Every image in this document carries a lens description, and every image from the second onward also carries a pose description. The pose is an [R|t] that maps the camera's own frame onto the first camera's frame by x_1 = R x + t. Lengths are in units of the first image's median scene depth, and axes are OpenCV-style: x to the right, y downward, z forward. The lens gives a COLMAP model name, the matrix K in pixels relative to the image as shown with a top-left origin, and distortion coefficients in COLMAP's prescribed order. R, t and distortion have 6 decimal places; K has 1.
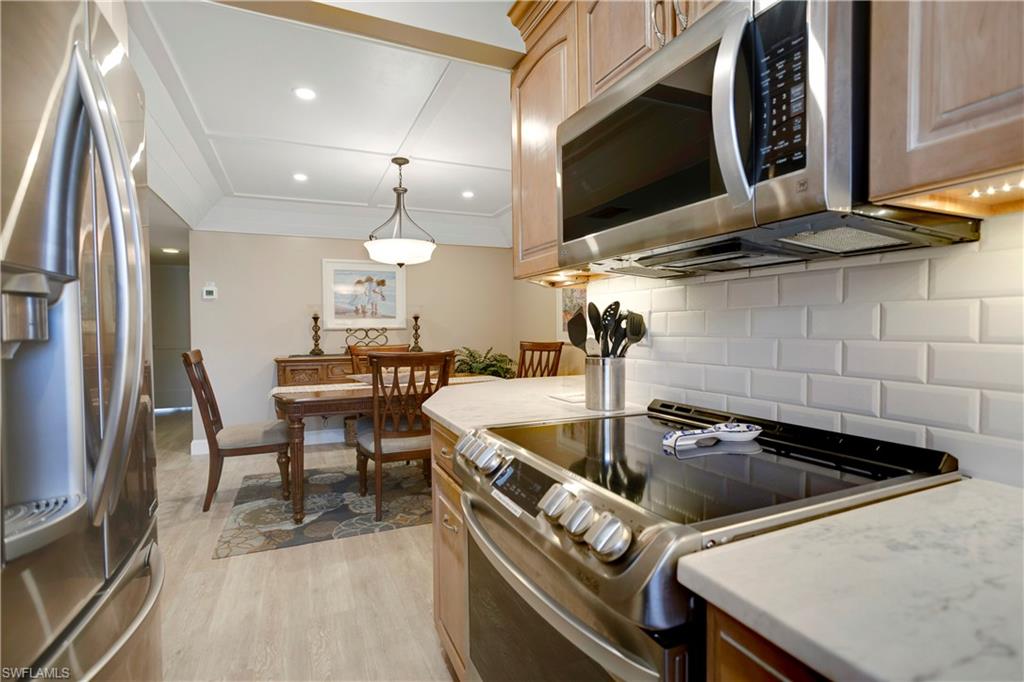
lens RADIAL K [[489.4, 0, 512.0], [0, 489.4, 341.0], [0, 0, 1]] dist [-0.001504, 0.000275]
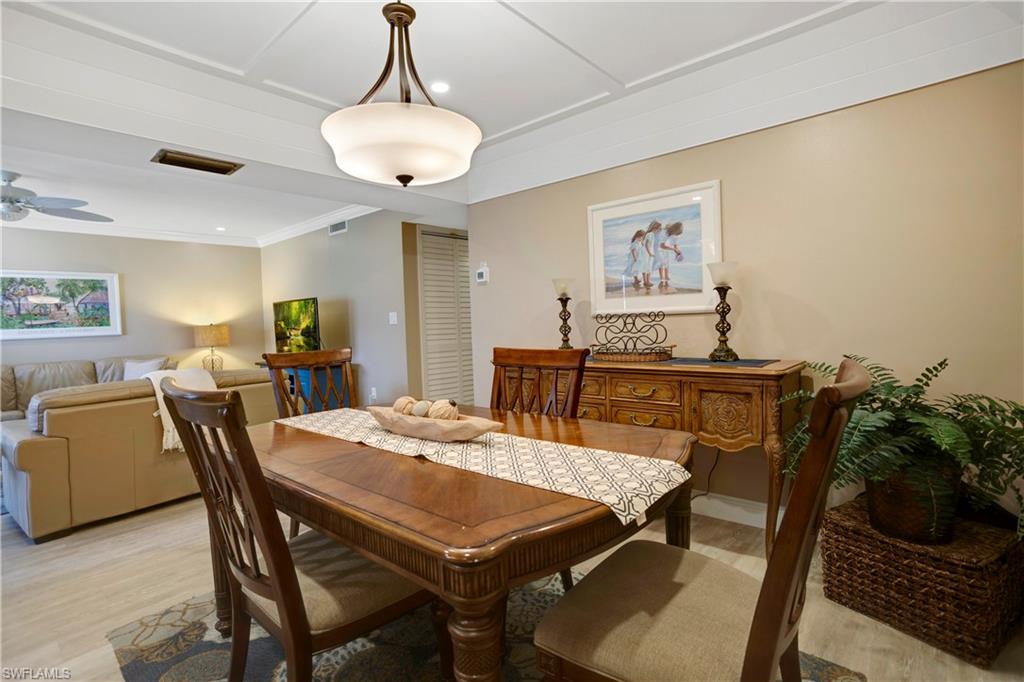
lens RADIAL K [[489.4, 0, 512.0], [0, 489.4, 341.0], [0, 0, 1]] dist [-0.001504, 0.000275]
pose [[0.427839, 0.034632, -0.903191, 0.155817], [0.001431, 0.999238, 0.038993, -0.015743], [0.903854, -0.017975, 0.427464, 0.610773]]
